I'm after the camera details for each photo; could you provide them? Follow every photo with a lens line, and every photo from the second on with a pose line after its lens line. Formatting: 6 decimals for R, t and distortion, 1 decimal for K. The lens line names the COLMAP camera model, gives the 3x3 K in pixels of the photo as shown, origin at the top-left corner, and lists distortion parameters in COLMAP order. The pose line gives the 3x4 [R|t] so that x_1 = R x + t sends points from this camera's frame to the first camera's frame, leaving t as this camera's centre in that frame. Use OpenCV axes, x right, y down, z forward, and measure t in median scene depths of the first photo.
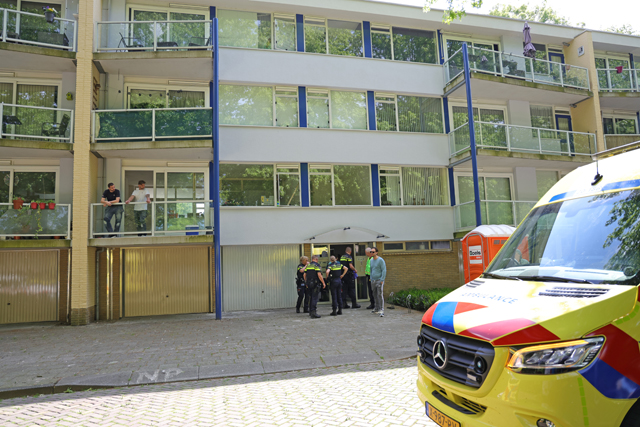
lens RADIAL K [[443.0, 0, 313.1], [0, 443.0, 204.7], [0, 0, 1]] dist [-0.087410, 0.011464]
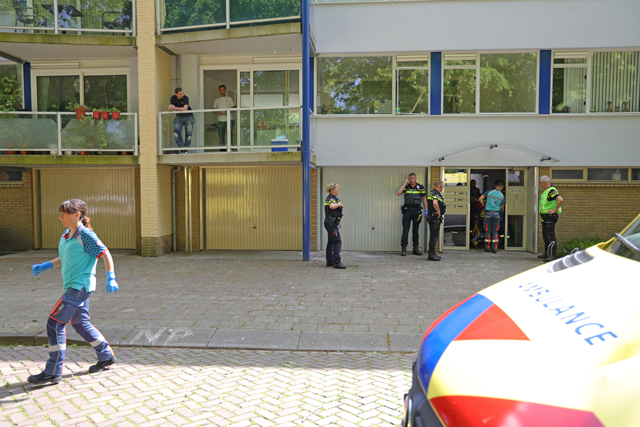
lens RADIAL K [[523.4, 0, 319.9], [0, 523.4, 207.5], [0, 0, 1]] dist [-0.021304, 0.029467]
pose [[0.945067, 0.050384, -0.322970, 0.094767], [0.003764, 0.986306, 0.164881, 0.013177], [0.326855, -0.157039, 0.931936, 0.140657]]
